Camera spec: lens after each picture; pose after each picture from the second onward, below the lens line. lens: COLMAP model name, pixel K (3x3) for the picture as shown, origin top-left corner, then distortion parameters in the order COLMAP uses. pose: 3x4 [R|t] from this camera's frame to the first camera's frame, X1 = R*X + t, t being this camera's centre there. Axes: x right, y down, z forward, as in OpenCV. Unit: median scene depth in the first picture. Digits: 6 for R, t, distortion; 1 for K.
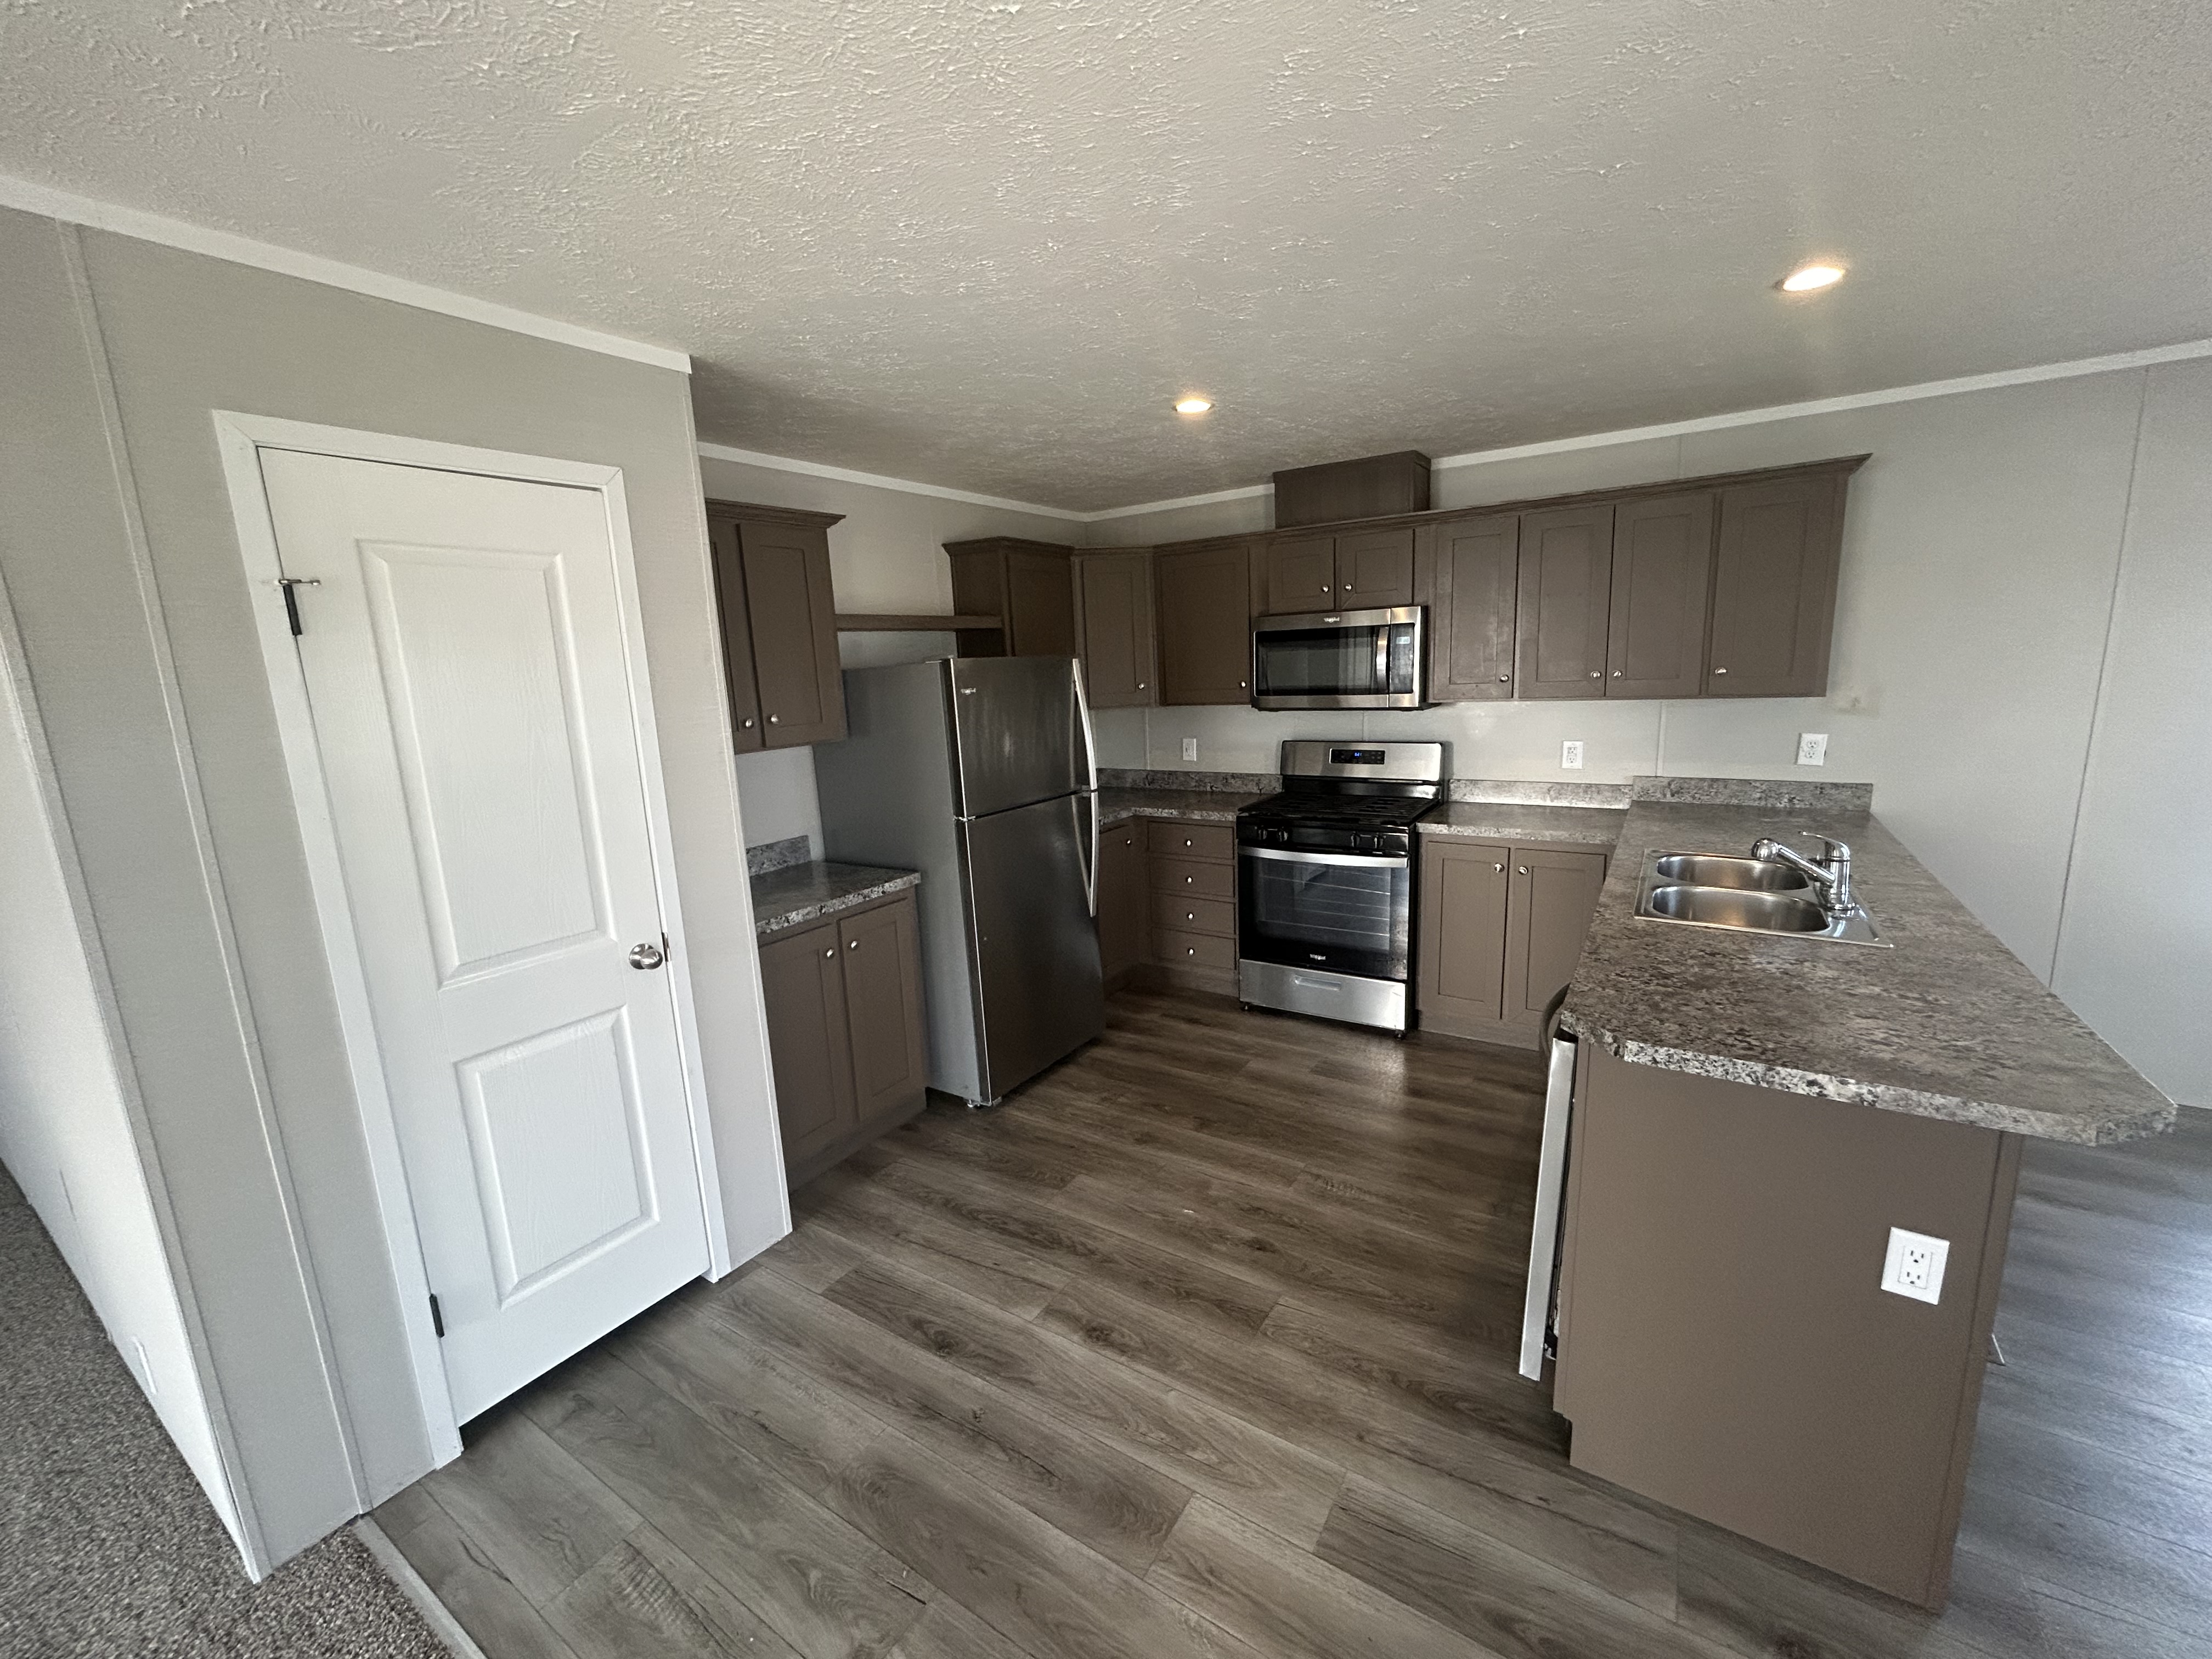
lens RADIAL K [[890.7, 0, 1106.0], [0, 890.7, 829.5], [0, 0, 1]] dist [0.000235, 0.000158]
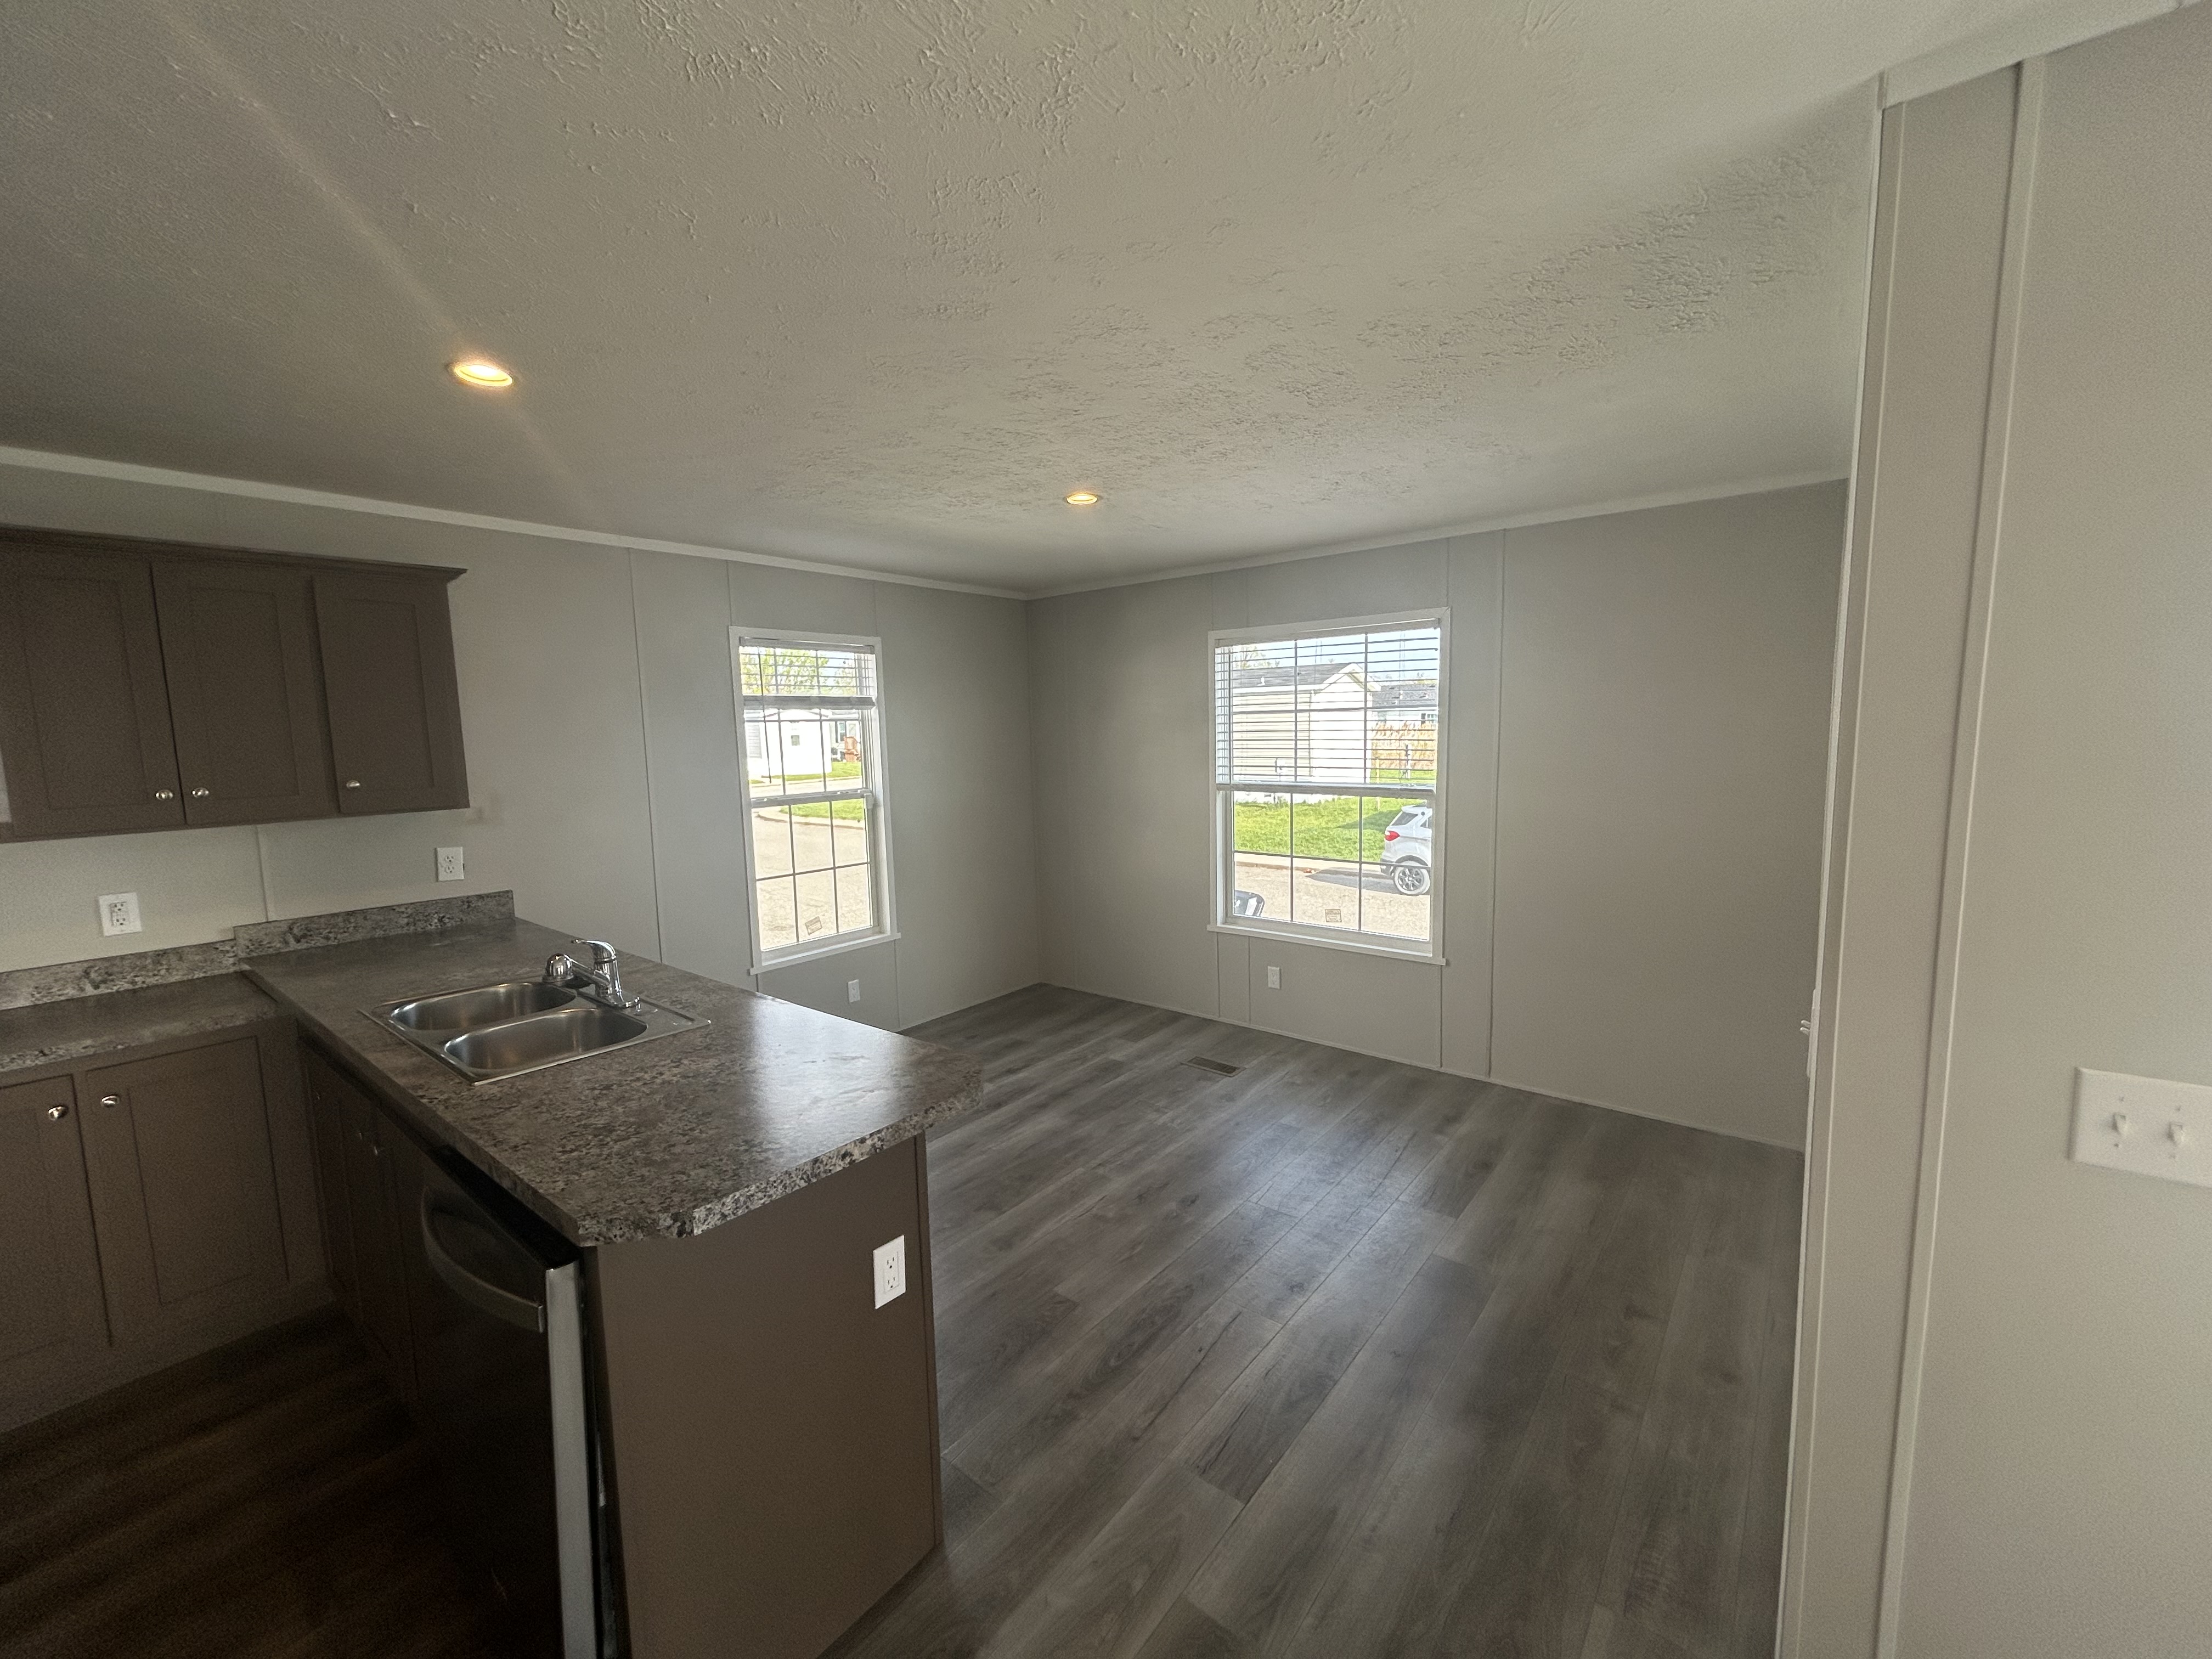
lens RADIAL K [[895.4, 0, 1106.0], [0, 895.4, 829.5], [0, 0, 1]] dist [0.002048, 0.000542]
pose [[0.117337, -0.073571, 0.990363, -0.135046], [0.204174, 0.977735, 0.048443, -0.056965], [-0.971877, 0.196522, 0.129746, 0.367312]]
